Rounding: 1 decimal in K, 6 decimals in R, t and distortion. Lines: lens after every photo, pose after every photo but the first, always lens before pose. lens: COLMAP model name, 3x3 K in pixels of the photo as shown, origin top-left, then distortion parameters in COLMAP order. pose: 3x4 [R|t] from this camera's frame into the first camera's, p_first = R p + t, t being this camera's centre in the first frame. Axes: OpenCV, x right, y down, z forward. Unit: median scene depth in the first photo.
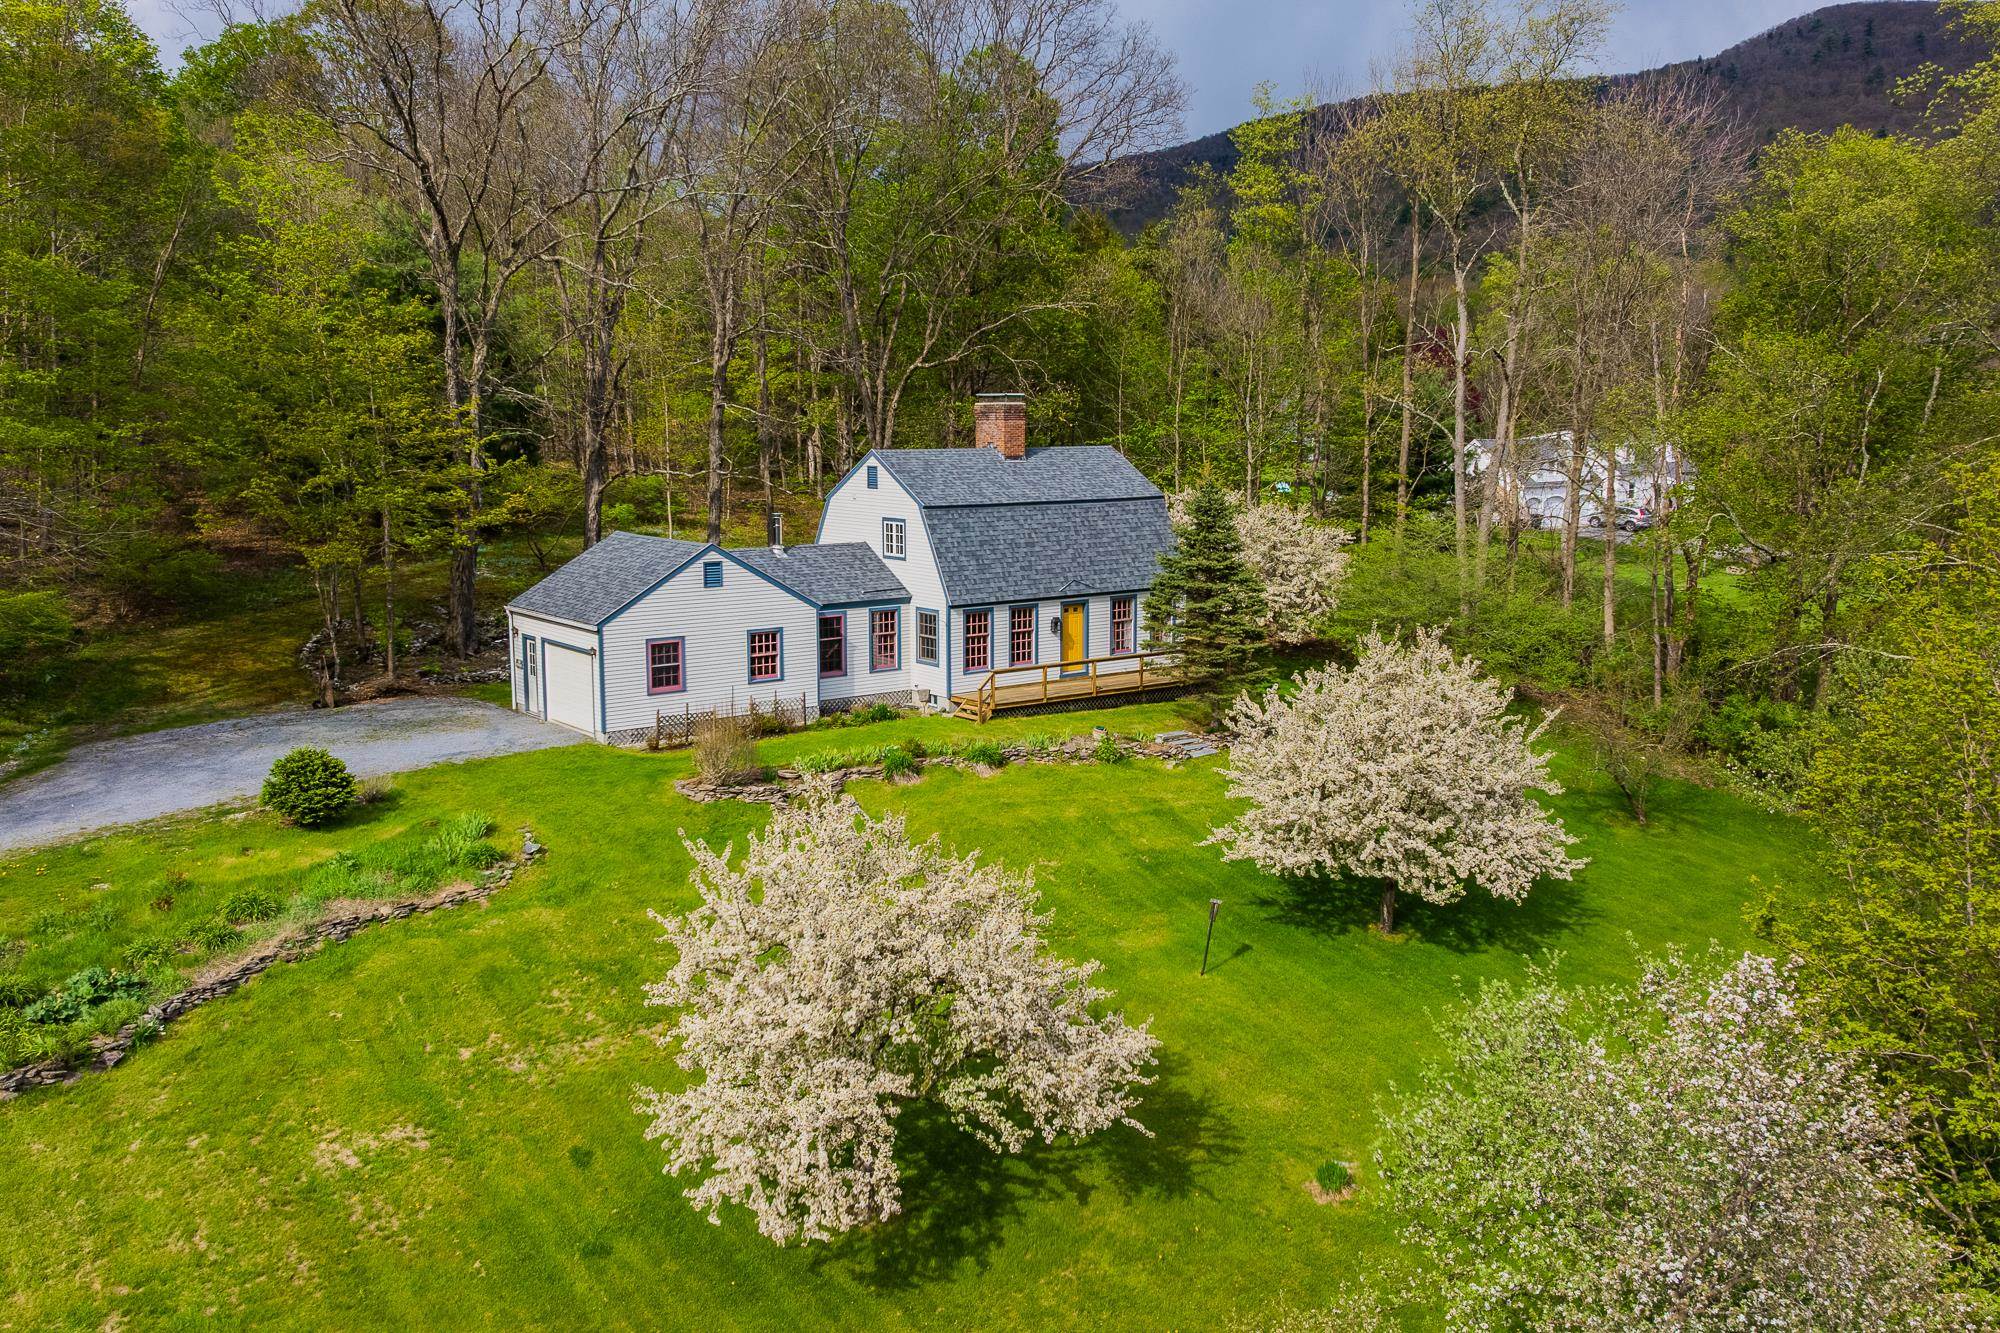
lens RADIAL K [[1677.4, 0, 1007.3], [0, 1677.4, 670.3], [0, 0, 1]] dist [-0.009894, -0.030773]
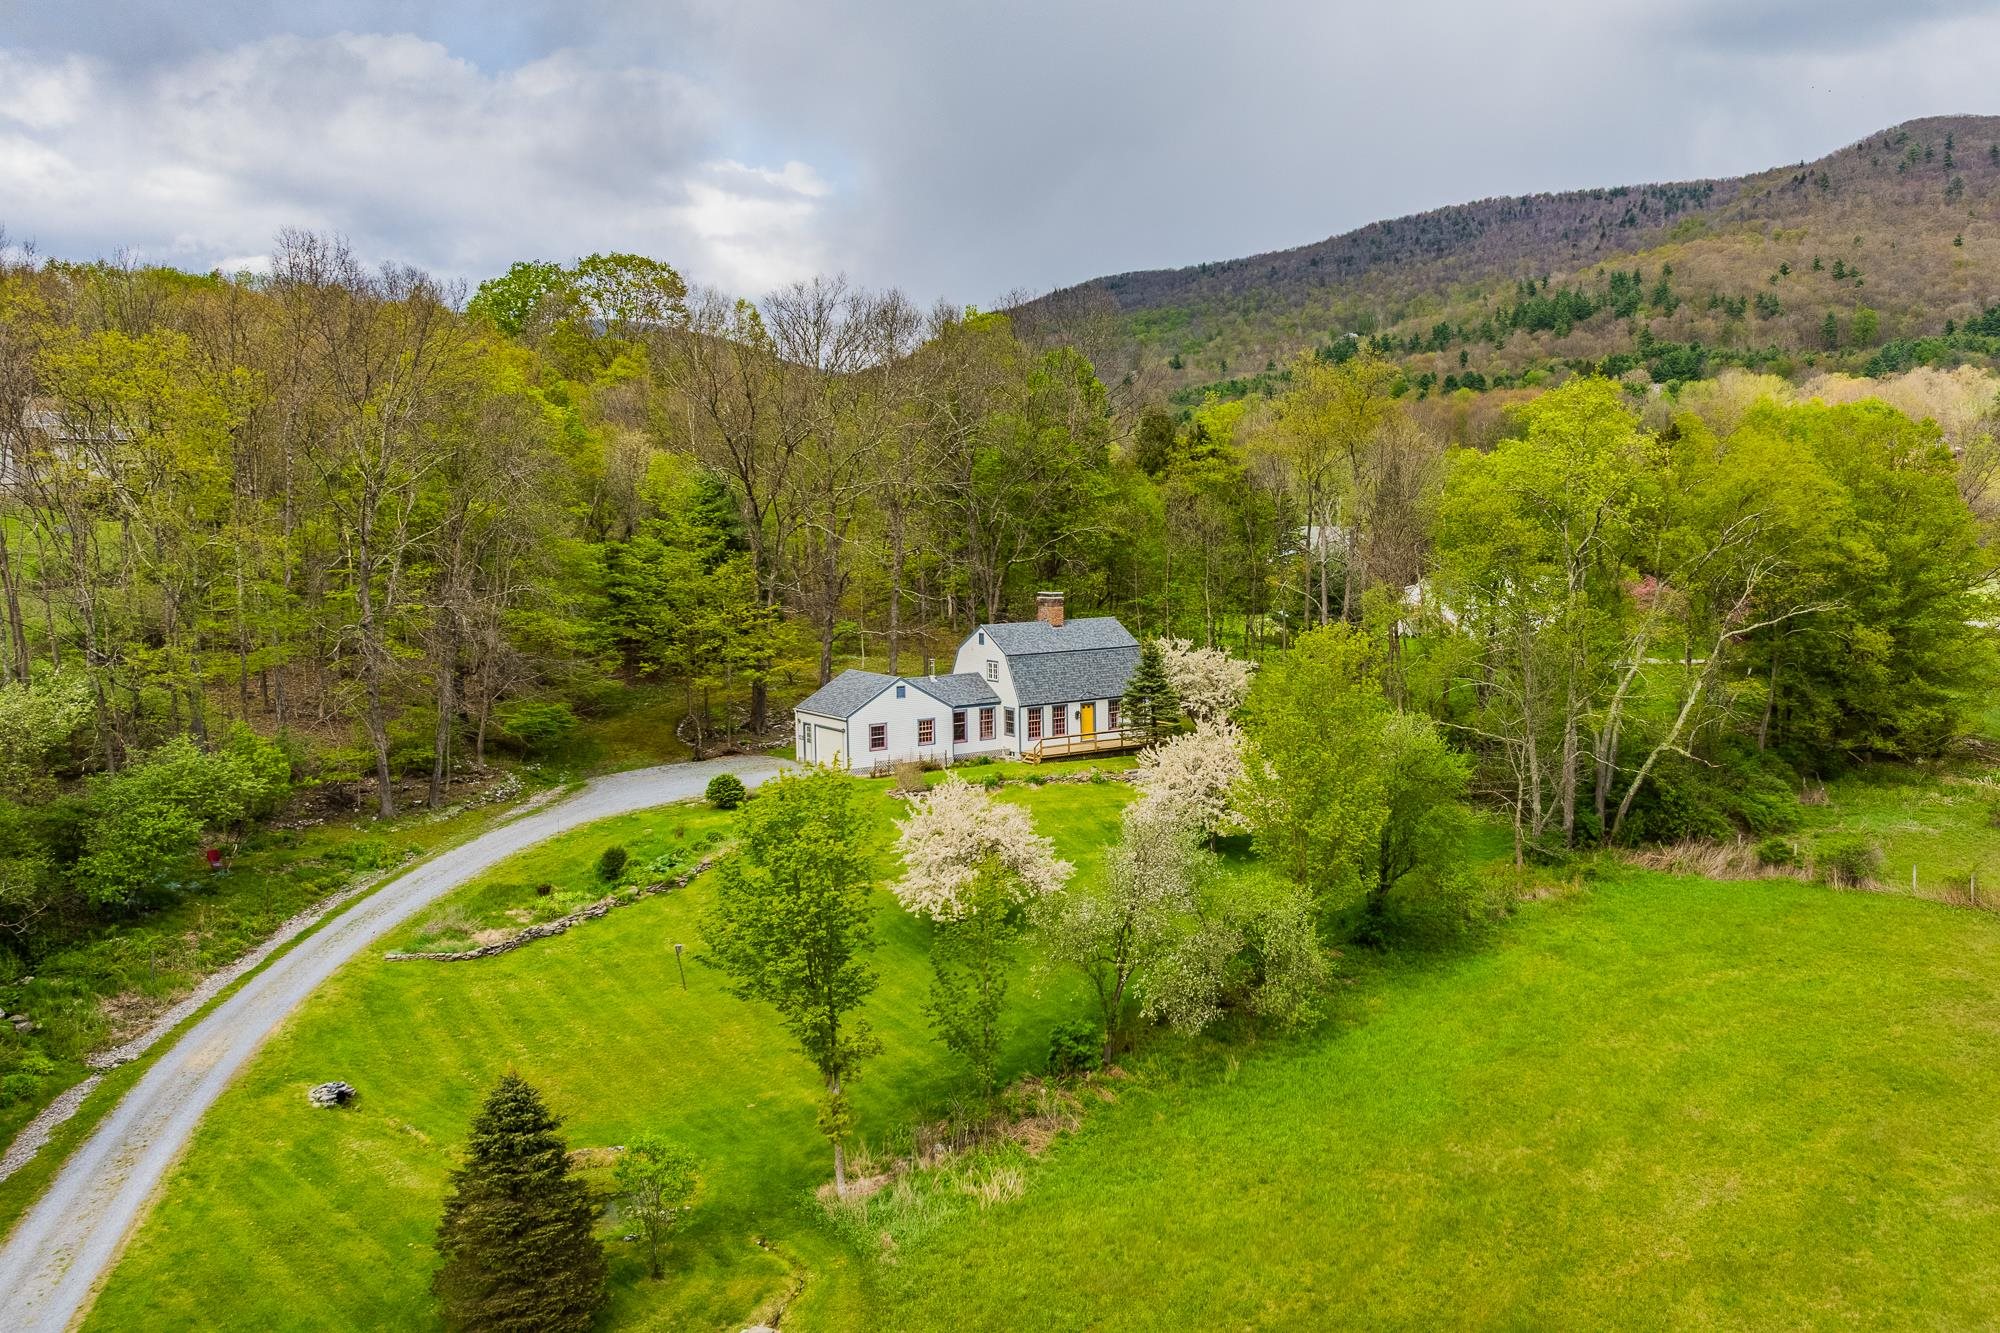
lens RADIAL K [[1677.4, 0, 1200.5], [0, 1677.4, 671.1], [0, 0, 1]] dist [-0.009894, -0.030773]
pose [[0.999465, -0.006603, 0.032024, 0.118069], [0.008183, 0.998743, -0.049461, 0.020275], [-0.031657, 0.049697, 0.998263, -1.003507]]
